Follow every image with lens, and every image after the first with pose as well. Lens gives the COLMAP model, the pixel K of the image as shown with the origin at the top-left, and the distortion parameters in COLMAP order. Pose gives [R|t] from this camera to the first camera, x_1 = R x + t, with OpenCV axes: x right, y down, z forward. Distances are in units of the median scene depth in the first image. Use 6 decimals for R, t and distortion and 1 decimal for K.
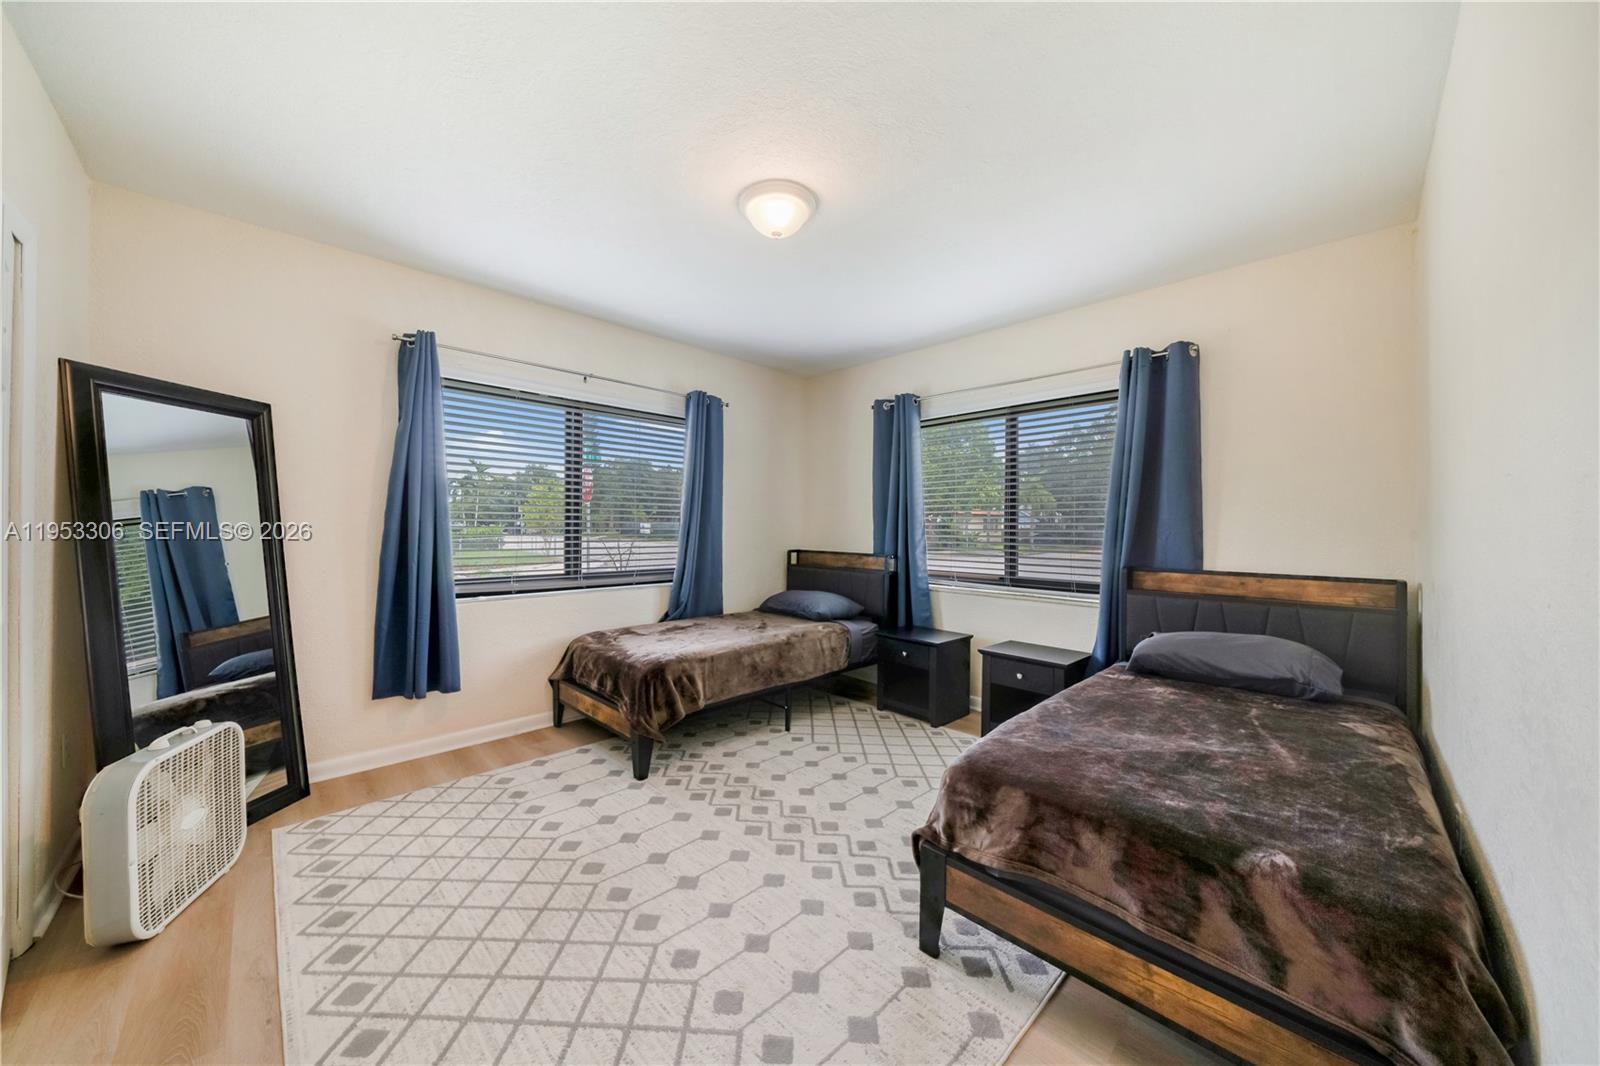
lens RADIAL K [[560.4, 0, 800.0], [0, 560.4, 533.0], [0, 0, 1]] dist [0.000759, 0.000048]
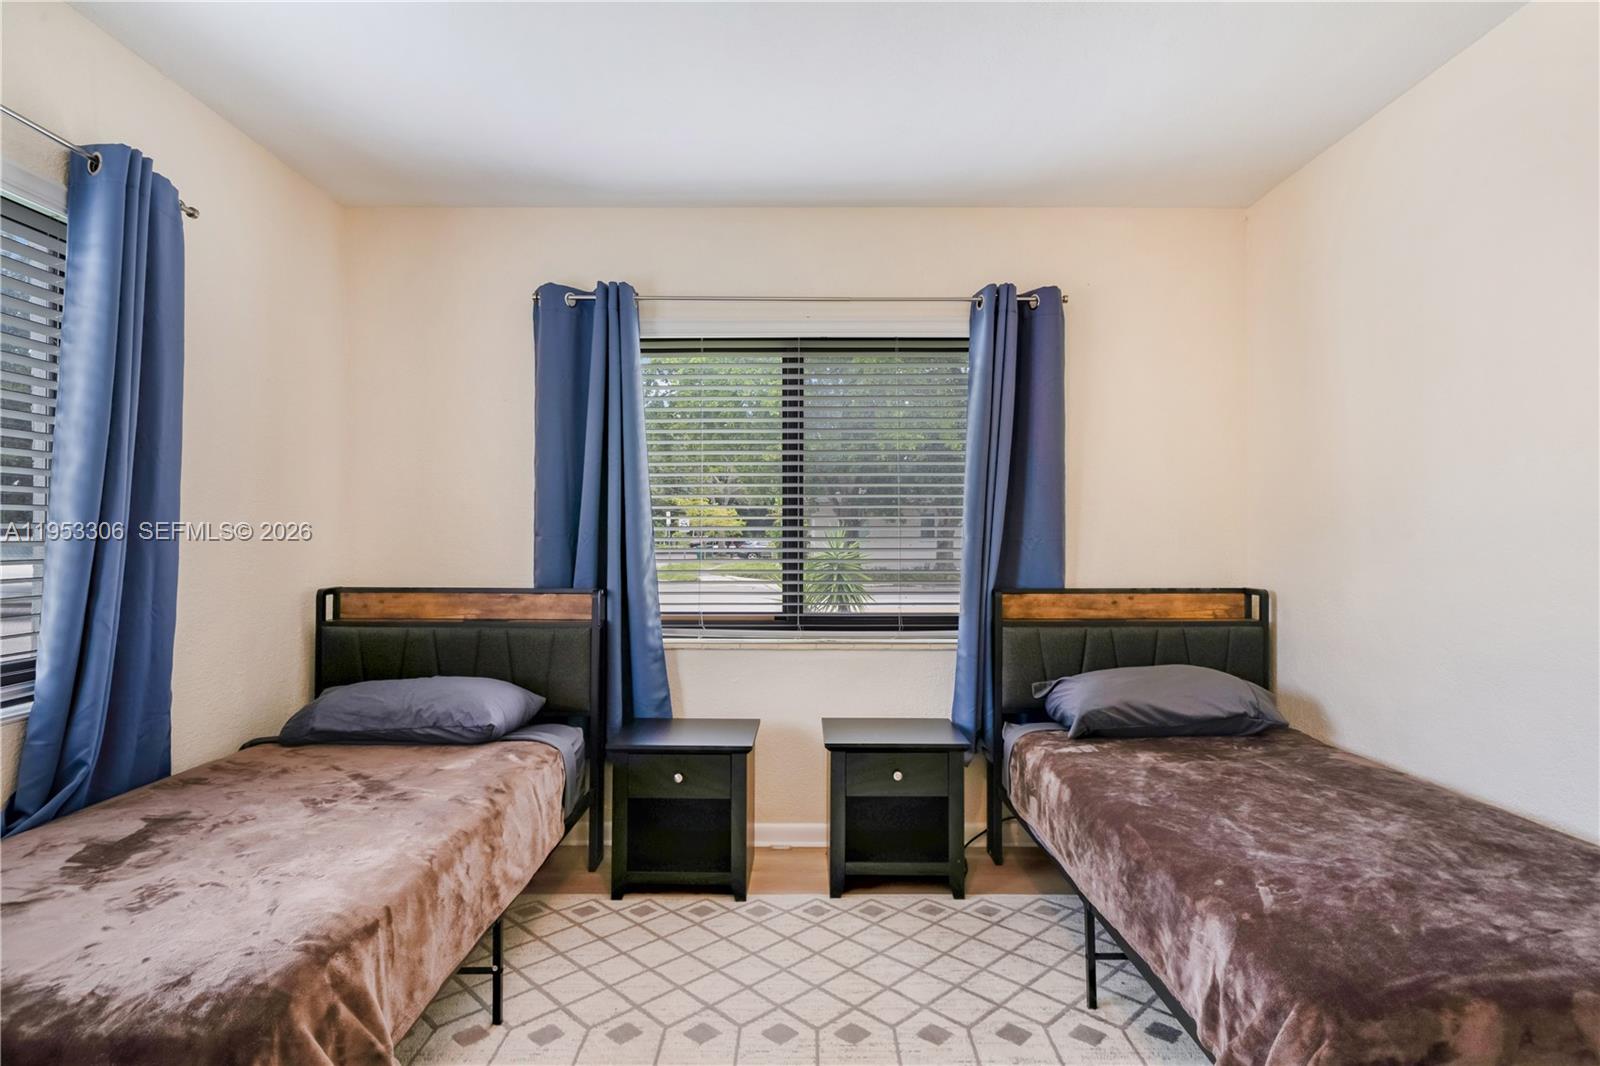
lens RADIAL K [[828.4, 0, 800.0], [0, 828.4, 533.0], [0, 0, 1]] dist [0.002021, -0.000253]
pose [[0.698961, -0.003954, 0.715149, -0.272634], [0.012946, 0.999891, -0.007126, -0.004726], [-0.715043, 0.014239, 0.698936, 0.358052]]
